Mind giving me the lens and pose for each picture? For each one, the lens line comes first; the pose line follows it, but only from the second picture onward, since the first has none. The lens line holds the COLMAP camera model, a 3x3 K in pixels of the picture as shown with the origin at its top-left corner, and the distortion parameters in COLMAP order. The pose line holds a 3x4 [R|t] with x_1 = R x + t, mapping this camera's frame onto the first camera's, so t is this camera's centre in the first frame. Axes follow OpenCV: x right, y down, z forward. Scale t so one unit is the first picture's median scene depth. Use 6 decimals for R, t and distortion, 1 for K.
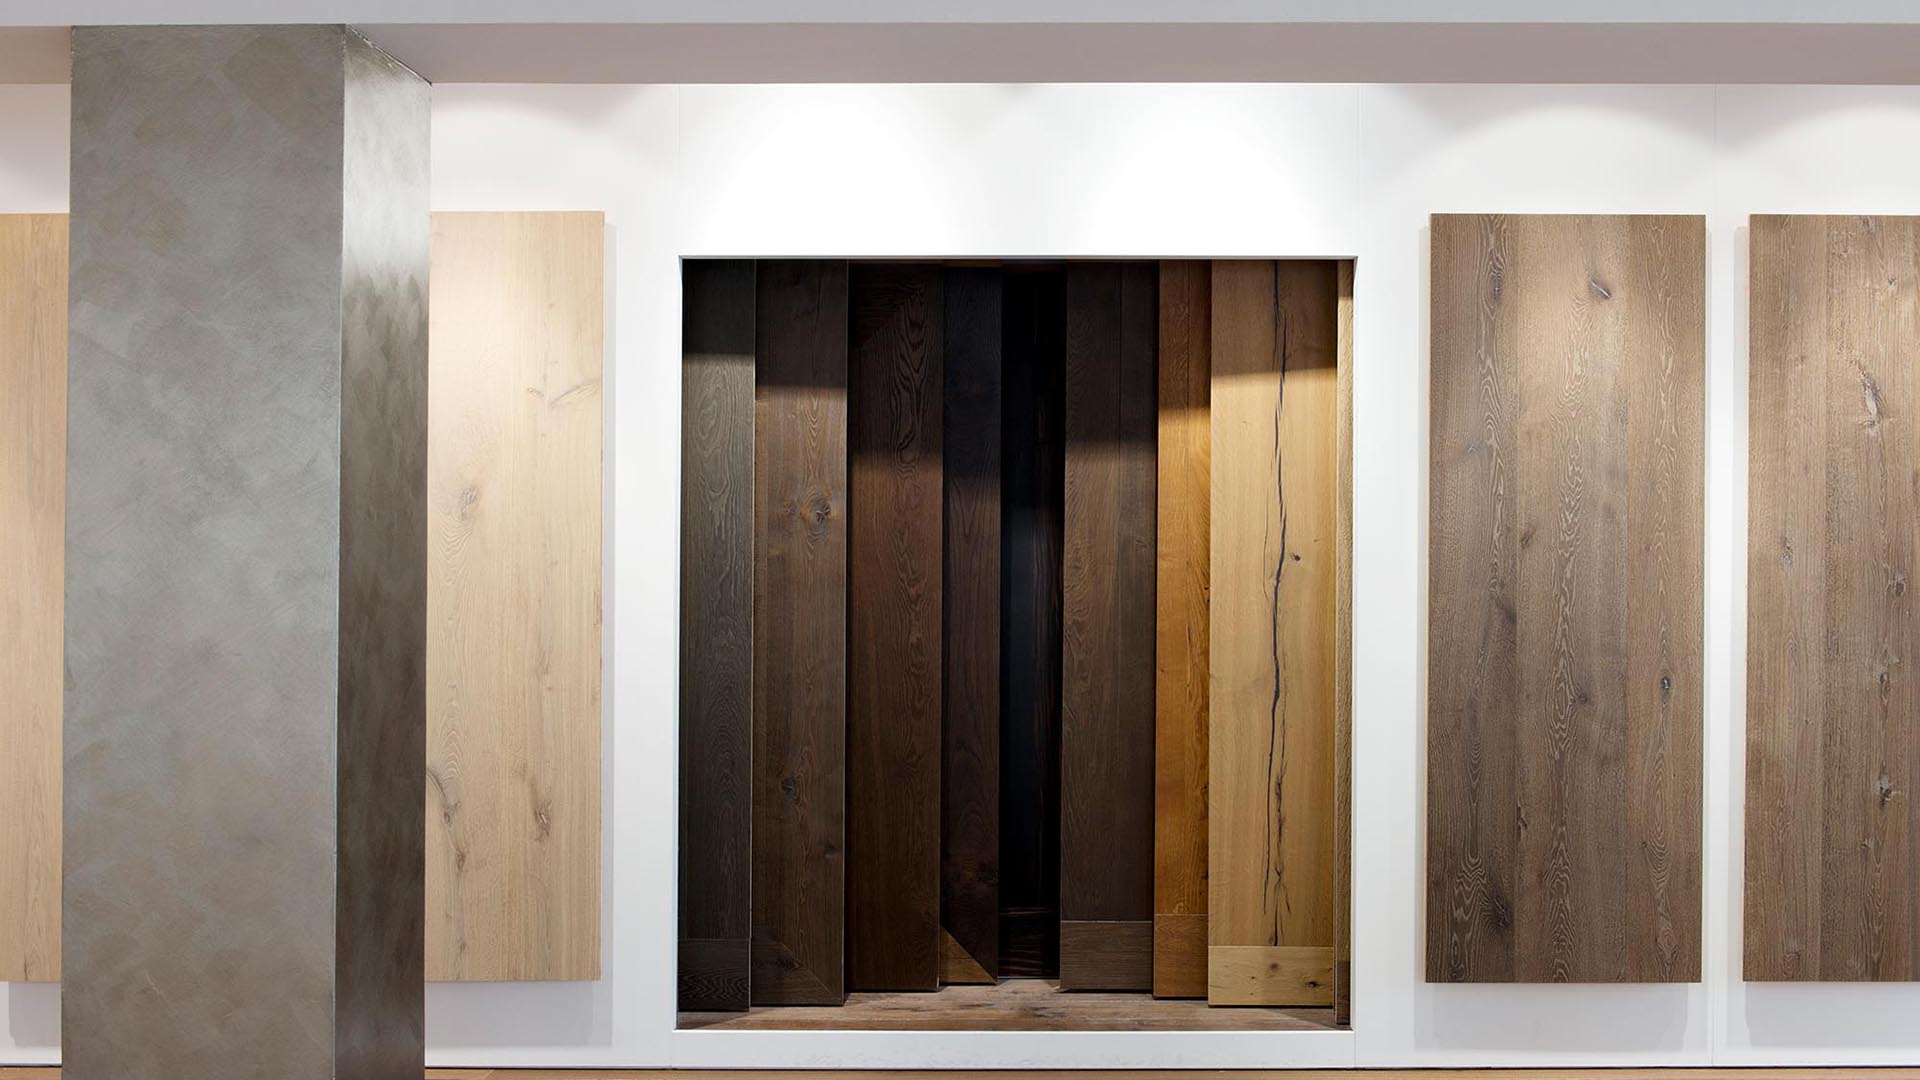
lens RADIAL K [[2167.8, 0, 960.0], [0, 2167.8, 540.0], [0, 0, 1]] dist [0.003443, 0.001796]
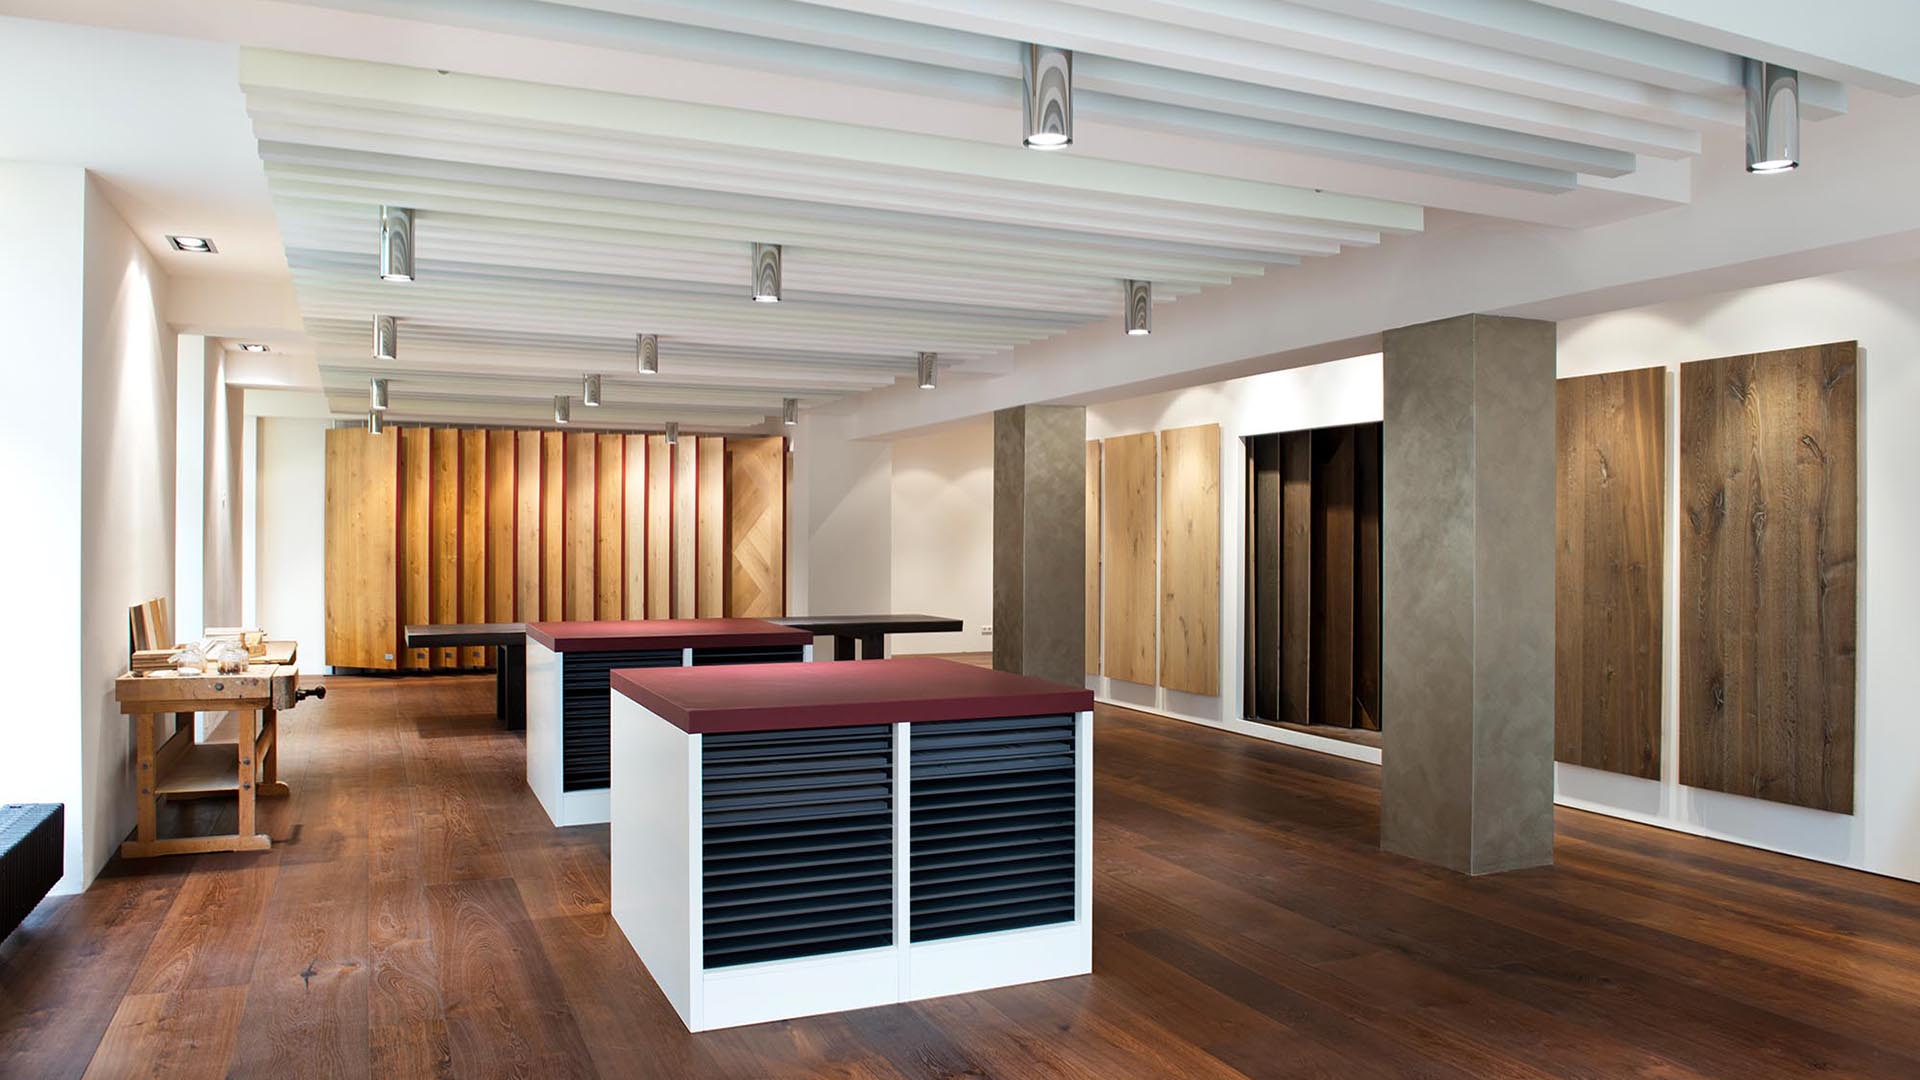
lens RADIAL K [[1326.7, 0, 960.0], [0, 1326.7, 540.0], [0, 0, 1]] dist [-0.044002, -0.001822]
pose [[0.398476, 0.001574, -0.917178, 1.261852], [-0.004422, 0.999990, -0.000205, 0.001233], [0.917168, 0.004137, 0.398479, 0.010368]]
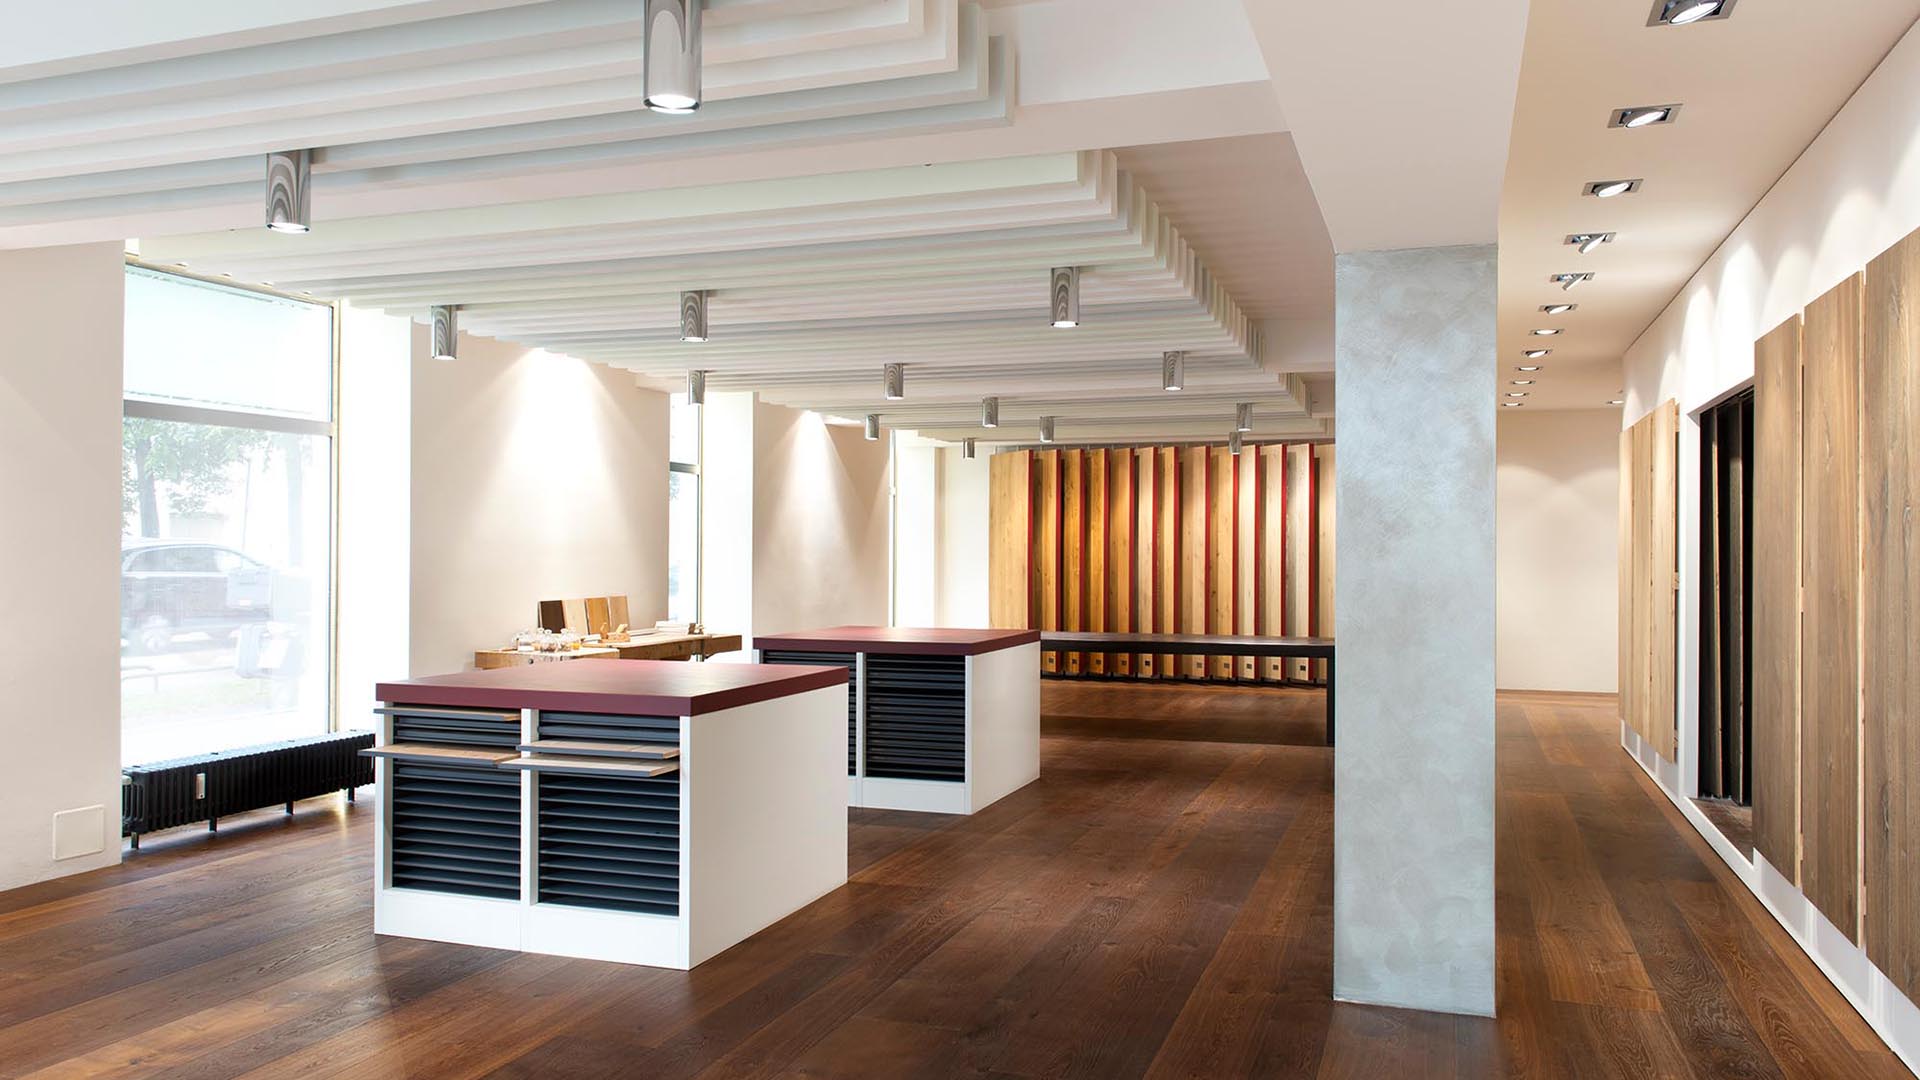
lens RADIAL K [[1397.0, 0, 960.0], [0, 1397.0, 540.0], [0, 0, 1]] dist [-0.003064, -0.000098]
pose [[-0.342642, -0.007889, -0.939433, 1.323407], [-0.005302, 0.999965, -0.006464, -0.001876], [0.939451, 0.002766, -0.342672, 0.809614]]
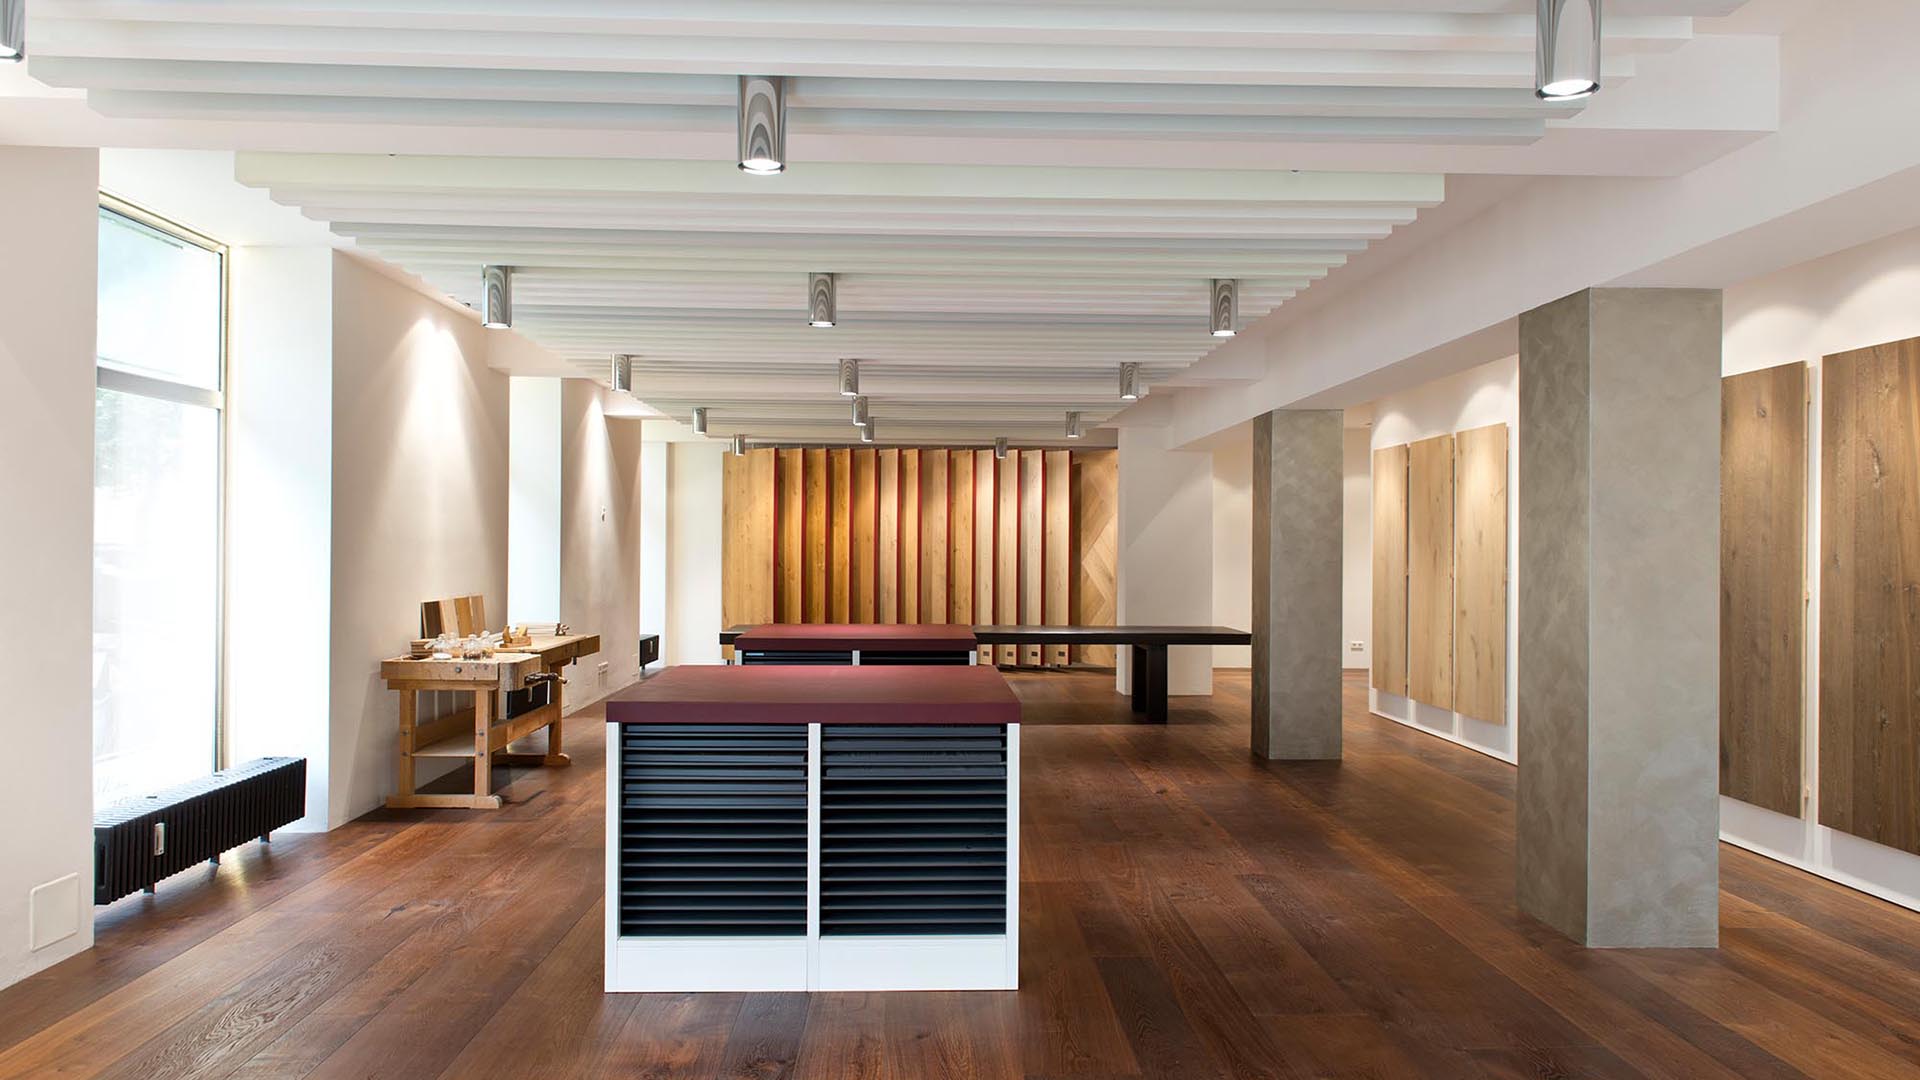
lens RADIAL K [[1310.4, 0, 960.0], [0, 1310.4, 540.0], [0, 0, 1]] dist [0.002114, 0.001953]
pose [[0.022110, -0.005579, -0.999740, 1.338580], [-0.008080, 0.999951, -0.005759, -0.000549], [0.999723, 0.008205, 0.022064, 0.328356]]
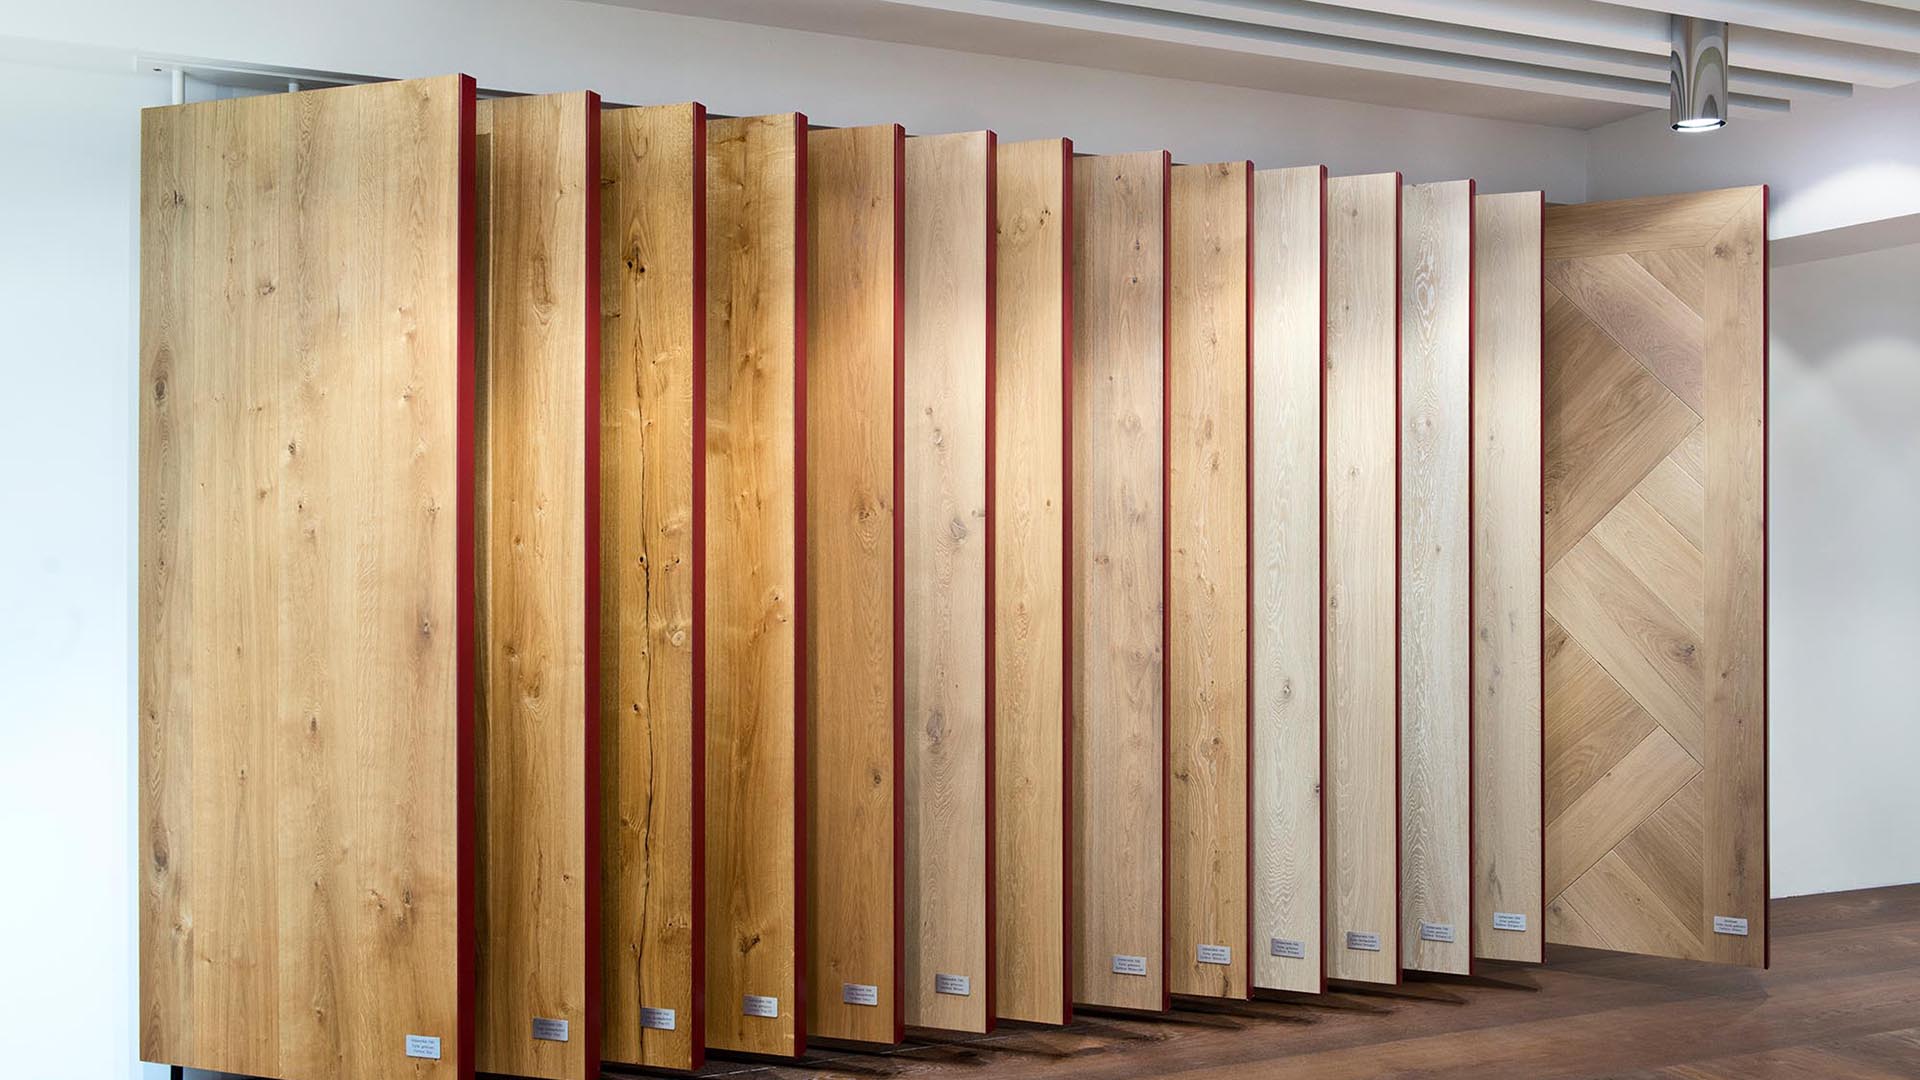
lens RADIAL K [[1769.0, 0, 960.0], [0, 1769.0, 540.0], [0, 0, 1]] dist [0.006944, 0.003657]
pose [[0.414439, -0.003222, -0.910071, -0.468637], [-0.000889, 0.999992, -0.003945, 0.001263], [0.910077, 0.002444, 0.414433, -0.090257]]
